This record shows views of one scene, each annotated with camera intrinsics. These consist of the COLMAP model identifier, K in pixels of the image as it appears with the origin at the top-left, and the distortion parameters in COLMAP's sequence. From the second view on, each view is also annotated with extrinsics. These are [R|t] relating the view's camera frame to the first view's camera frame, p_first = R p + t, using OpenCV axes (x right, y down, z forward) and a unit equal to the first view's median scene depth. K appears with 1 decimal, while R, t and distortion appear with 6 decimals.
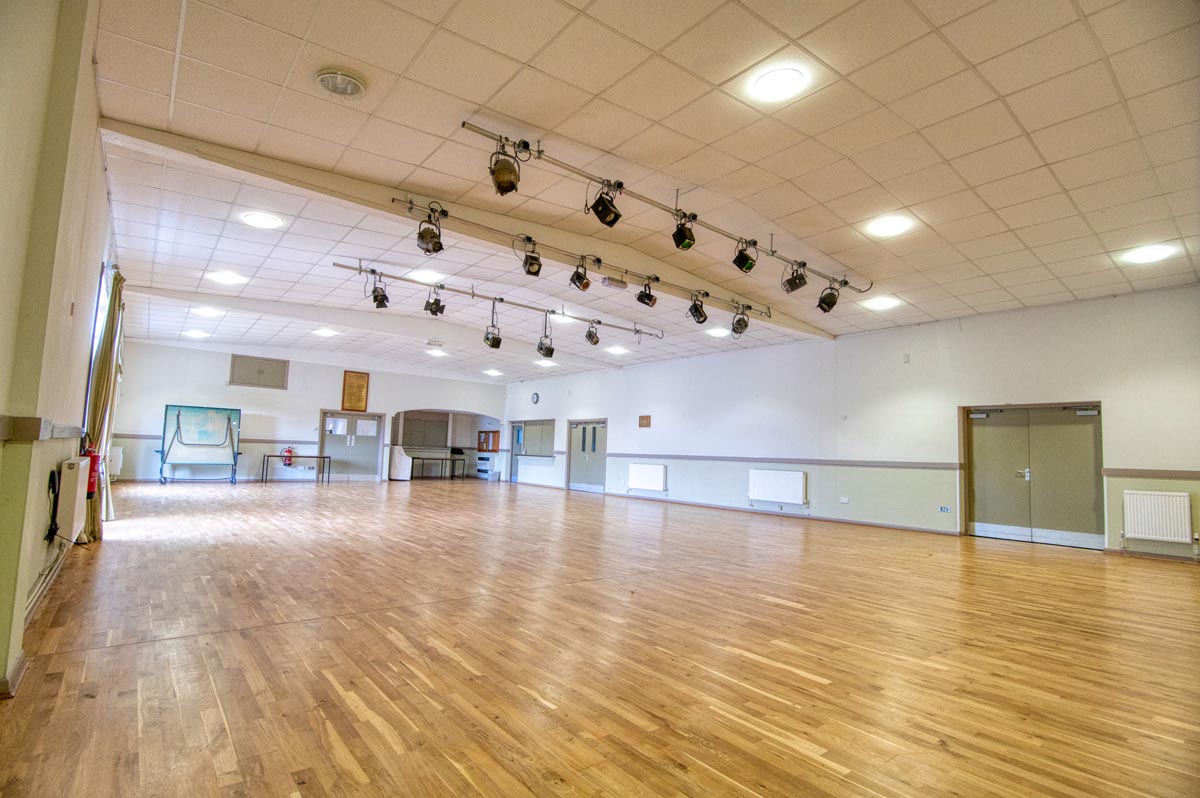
lens RADIAL K [[575.7, 0, 599.2], [0, 575.7, 454.7], [0, 0, 1]] dist [-0.000034, 0.000004]
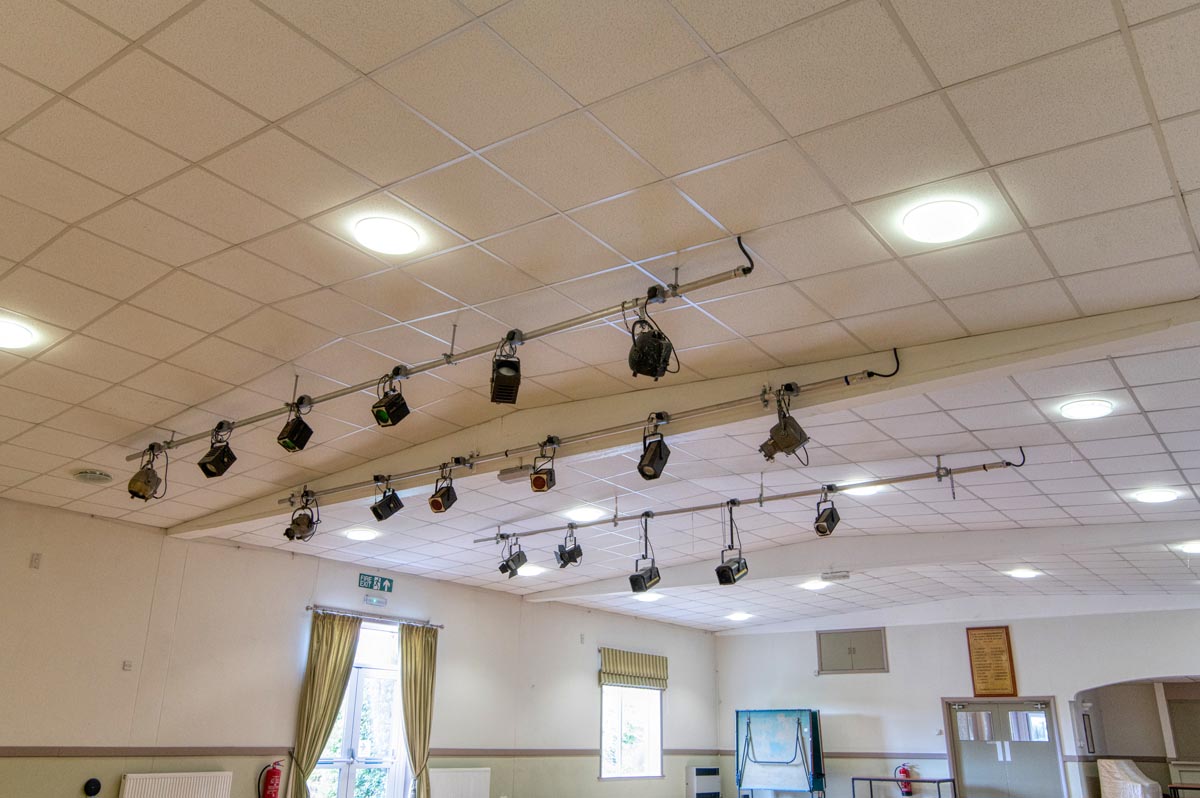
lens RADIAL K [[948.5, 0, 600.0], [0, 948.5, 399.0], [0, 0, 1]] dist [-0.010993, -0.002080]
pose [[0.242849, -0.360633, -0.900538, 0.483207], [-0.007227, 0.927630, -0.373432, 0.005019], [0.970037, 0.097196, 0.222668, 0.410166]]
